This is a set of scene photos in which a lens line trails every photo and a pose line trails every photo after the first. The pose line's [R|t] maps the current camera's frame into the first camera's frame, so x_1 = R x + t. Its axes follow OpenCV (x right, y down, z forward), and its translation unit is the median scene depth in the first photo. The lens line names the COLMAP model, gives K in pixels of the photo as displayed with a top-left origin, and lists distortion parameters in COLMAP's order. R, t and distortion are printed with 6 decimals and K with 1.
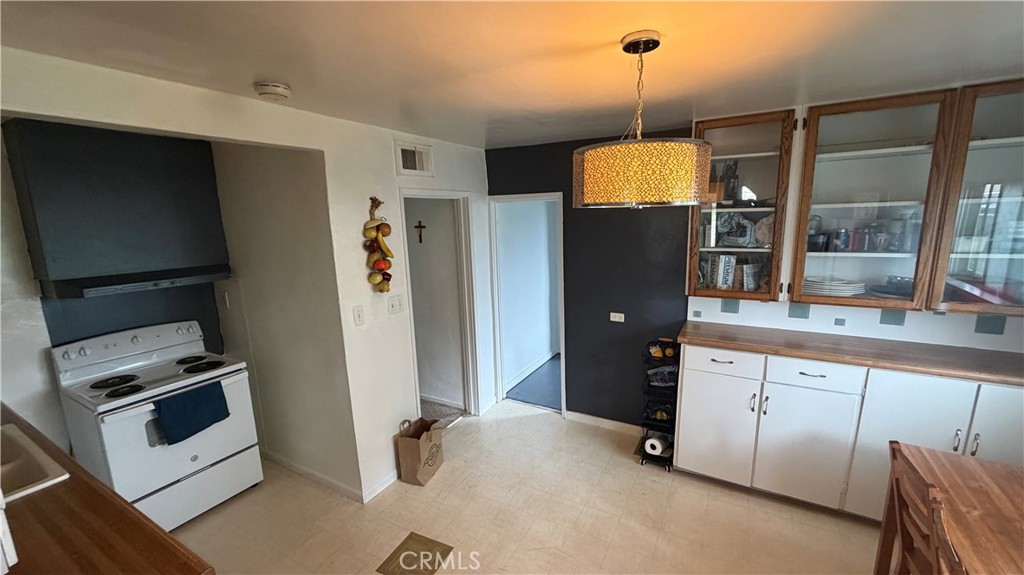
lens RADIAL K [[408.9, 0, 509.8], [0, 408.9, 289.0], [0, 0, 1]] dist [0.002595, 0.000059]
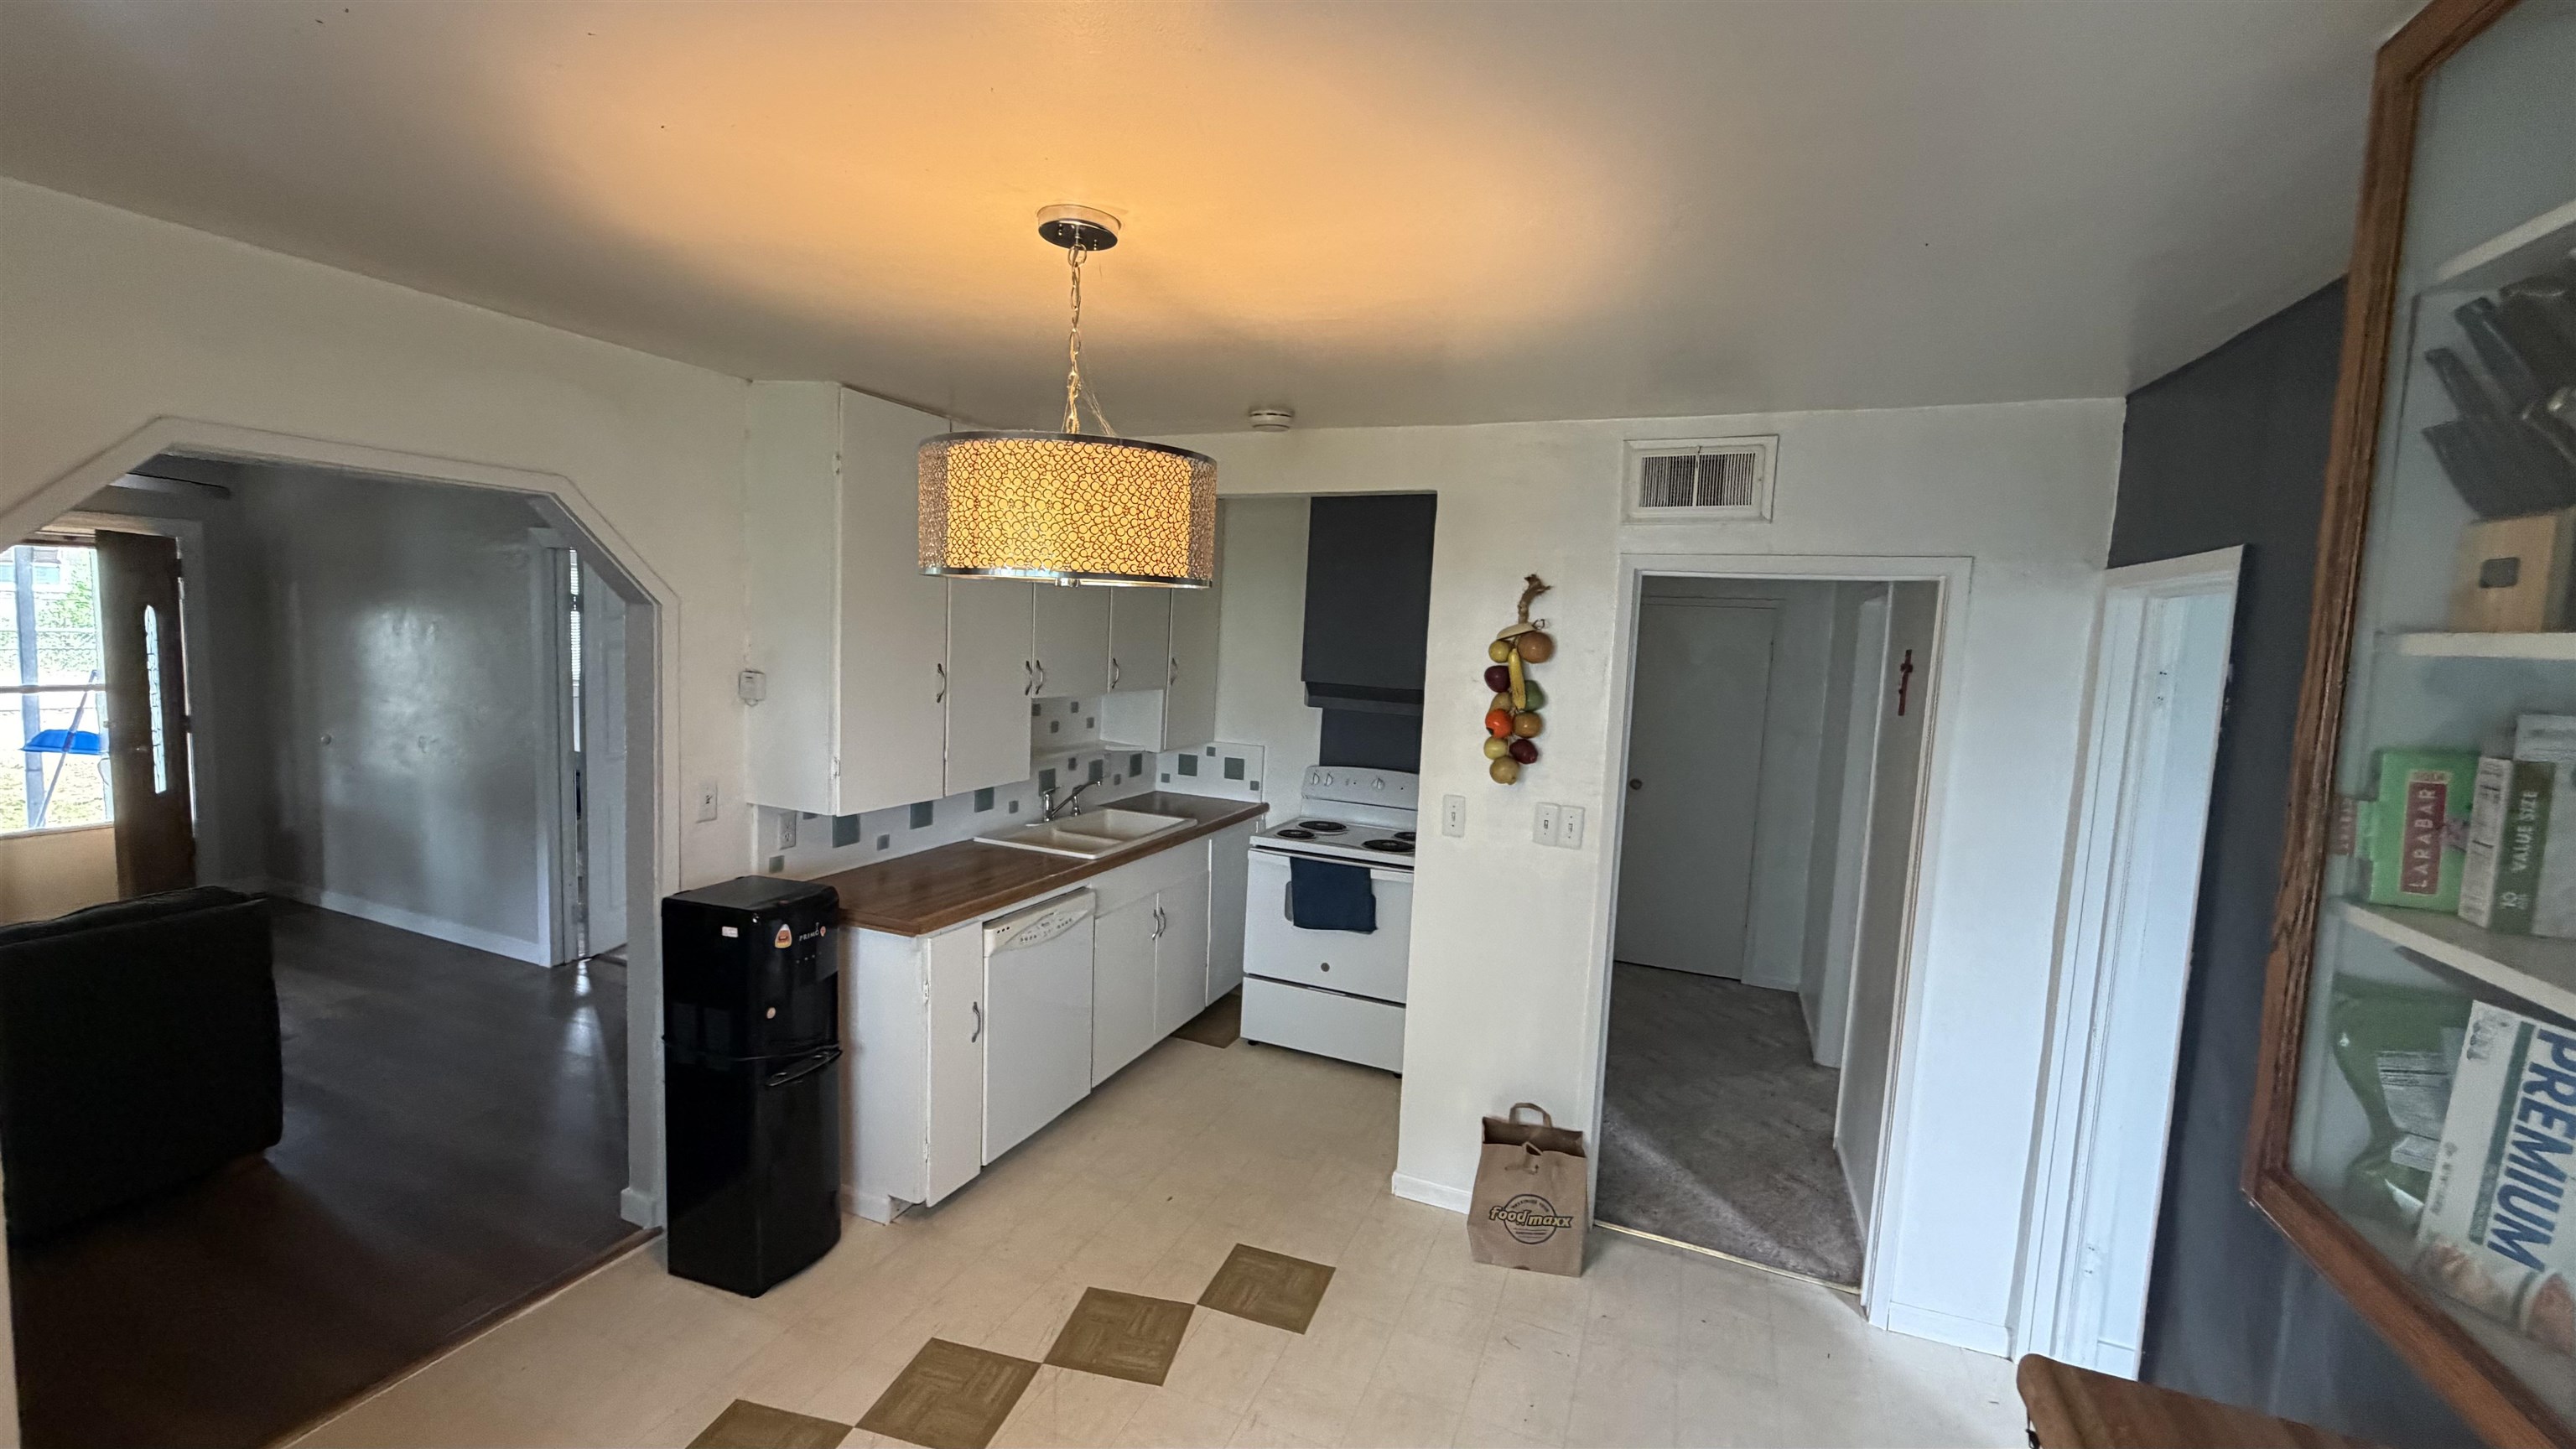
lens RADIAL K [[1028.7, 0, 1262.2], [0, 1028.7, 722.0], [0, 0, 1]] dist [0.002595, 0.000059]
pose [[0.117938, 0.131761, -0.984241, 1.555557], [-0.224600, 0.969012, 0.102810, -0.227978], [0.967288, 0.208935, 0.143877, 1.138123]]
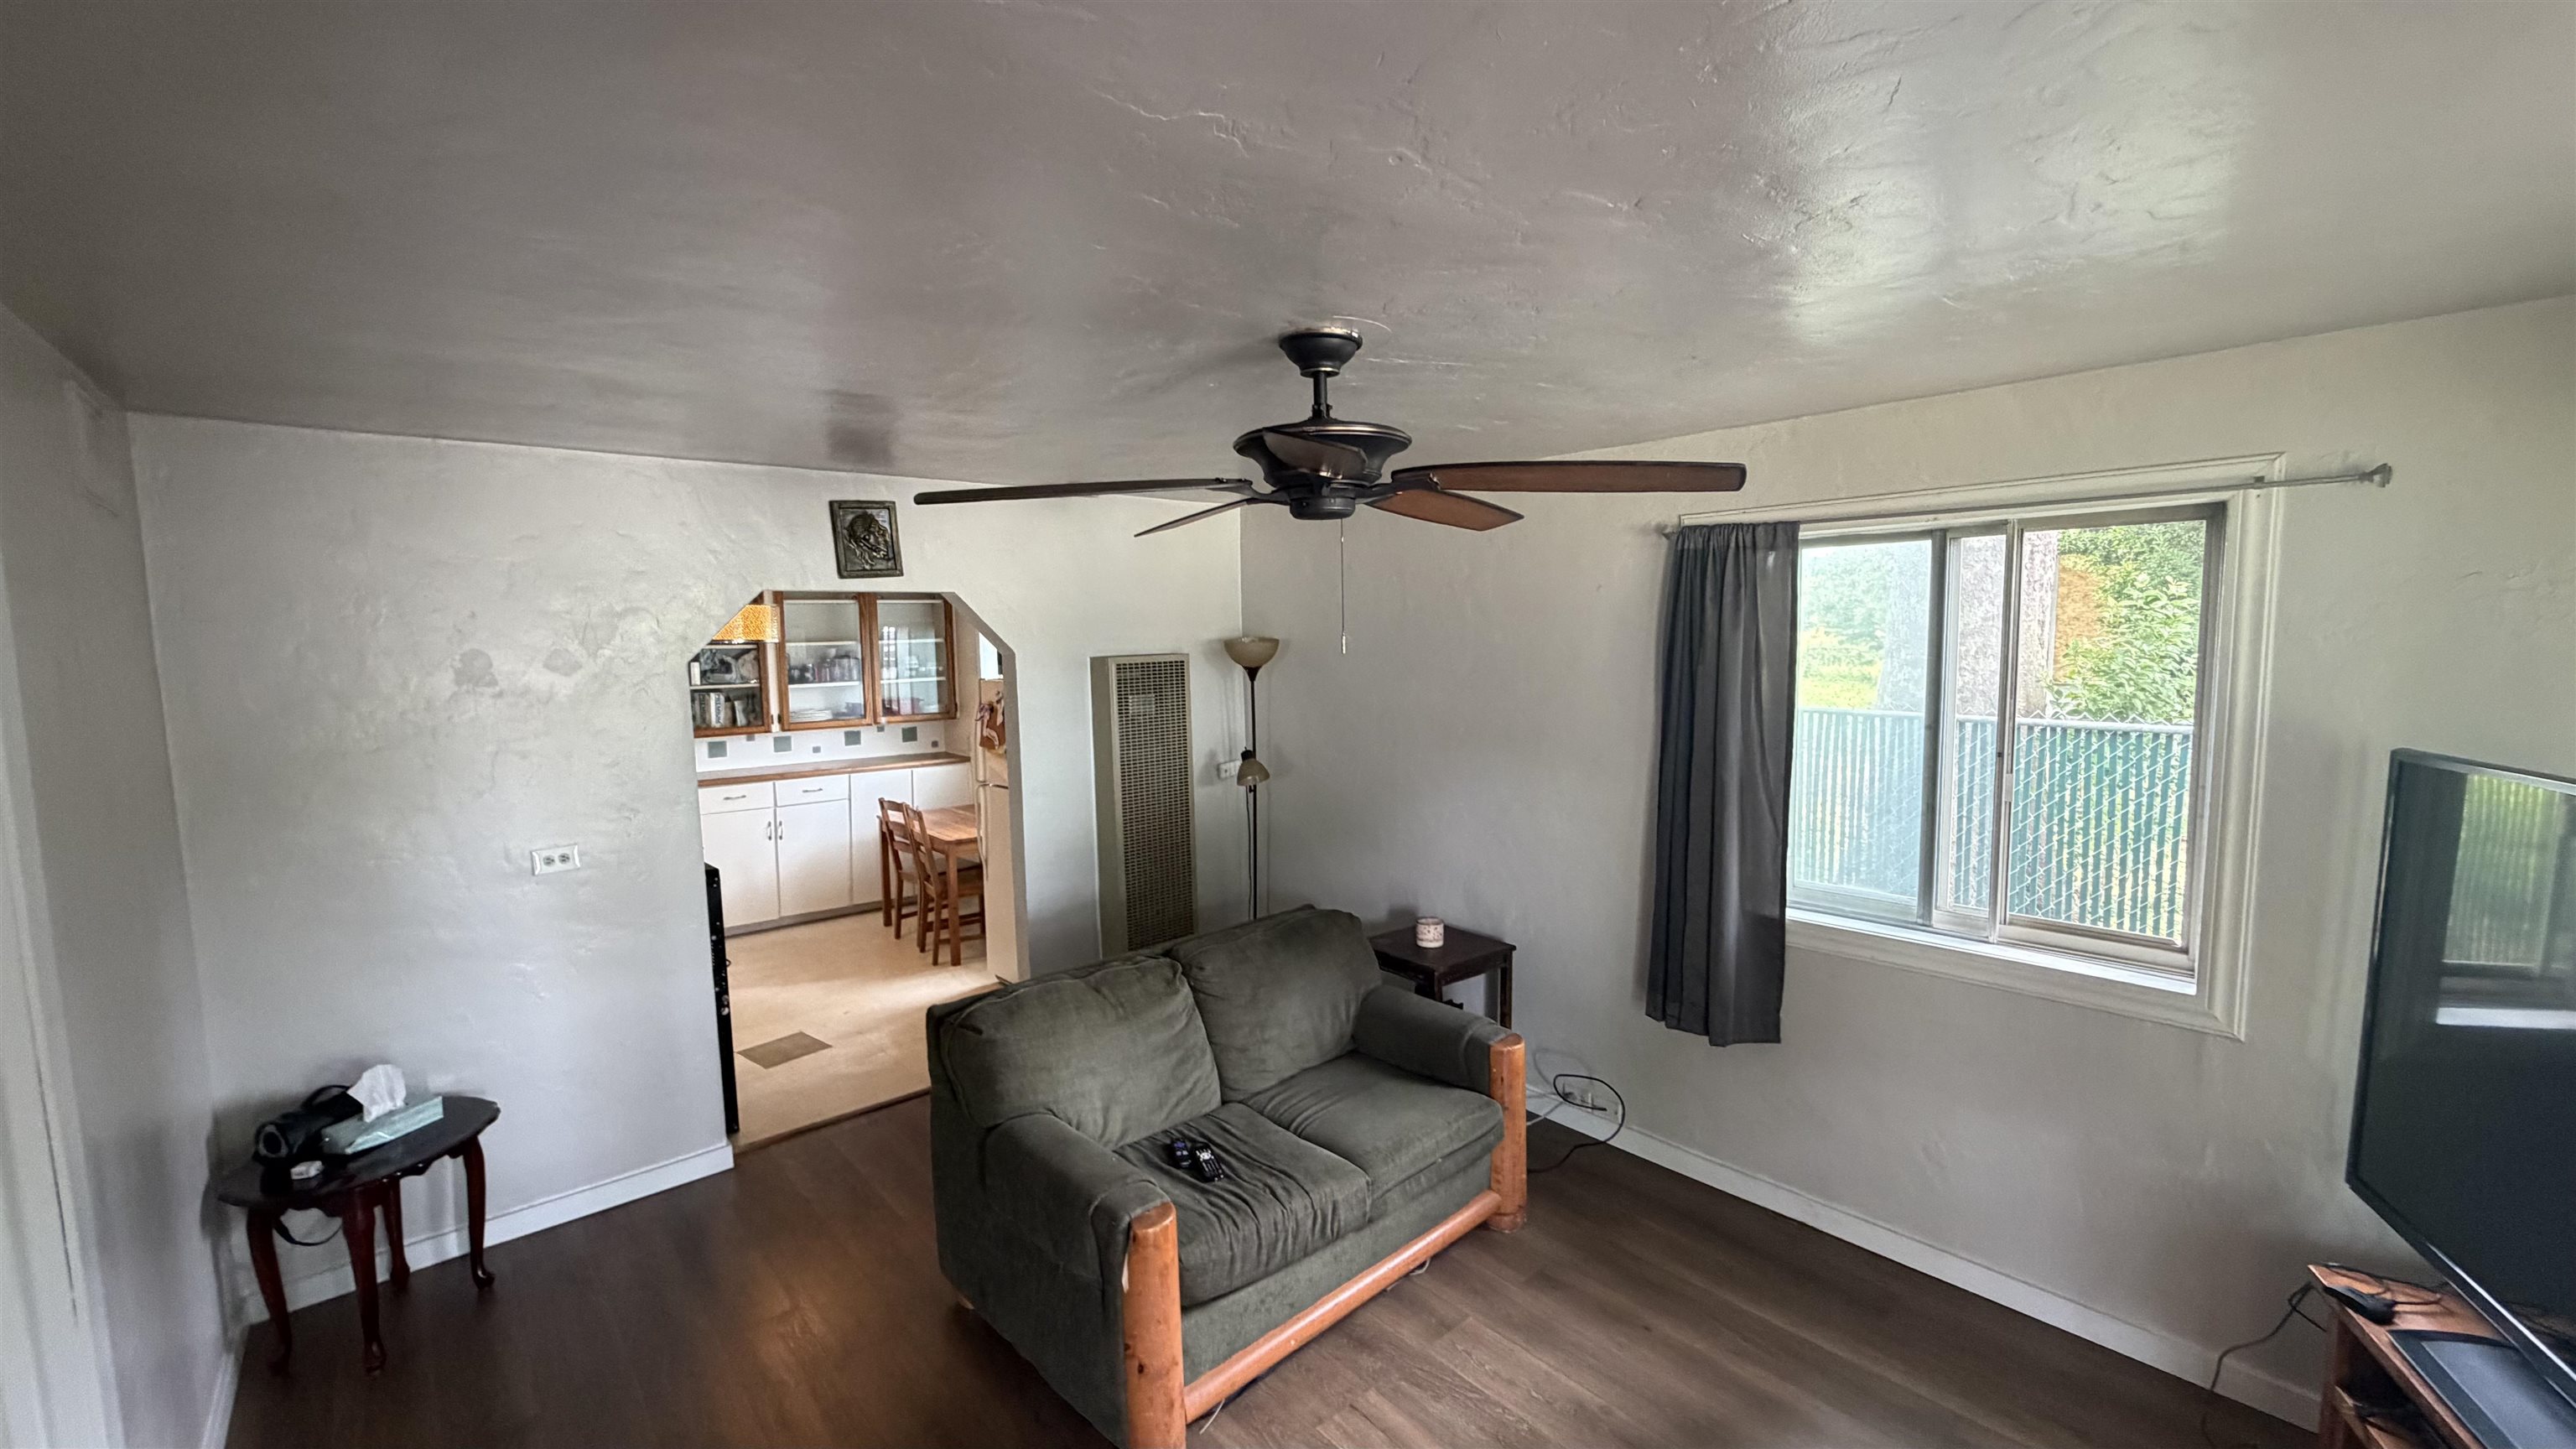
lens RADIAL K [[1028.7, 0, 1275.6], [0, 1028.7, 727.9], [0, 0, 1]] dist [0.002595, 0.000059]
pose [[0.334992, -0.063785, 0.940059, -1.321193], [0.174347, 0.984673, 0.004683, 0.219072], [-0.925950, 0.162328, 0.340979, -1.045197]]
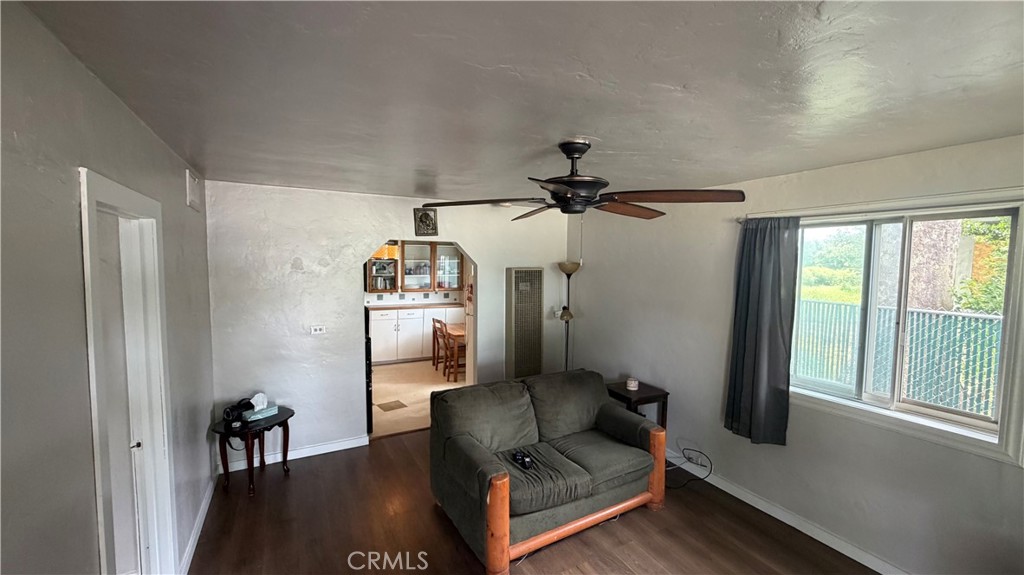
lens RADIAL K [[408.9, 0, 508.2], [0, 408.9, 288.7], [0, 0, 1]] dist [0.002595, 0.000059]
pose [[0.531145, -0.018827, 0.847072, -1.317159], [0.123146, 0.990852, -0.055195, 0.247341], [-0.838284, 0.133630, 0.528604, -1.133289]]
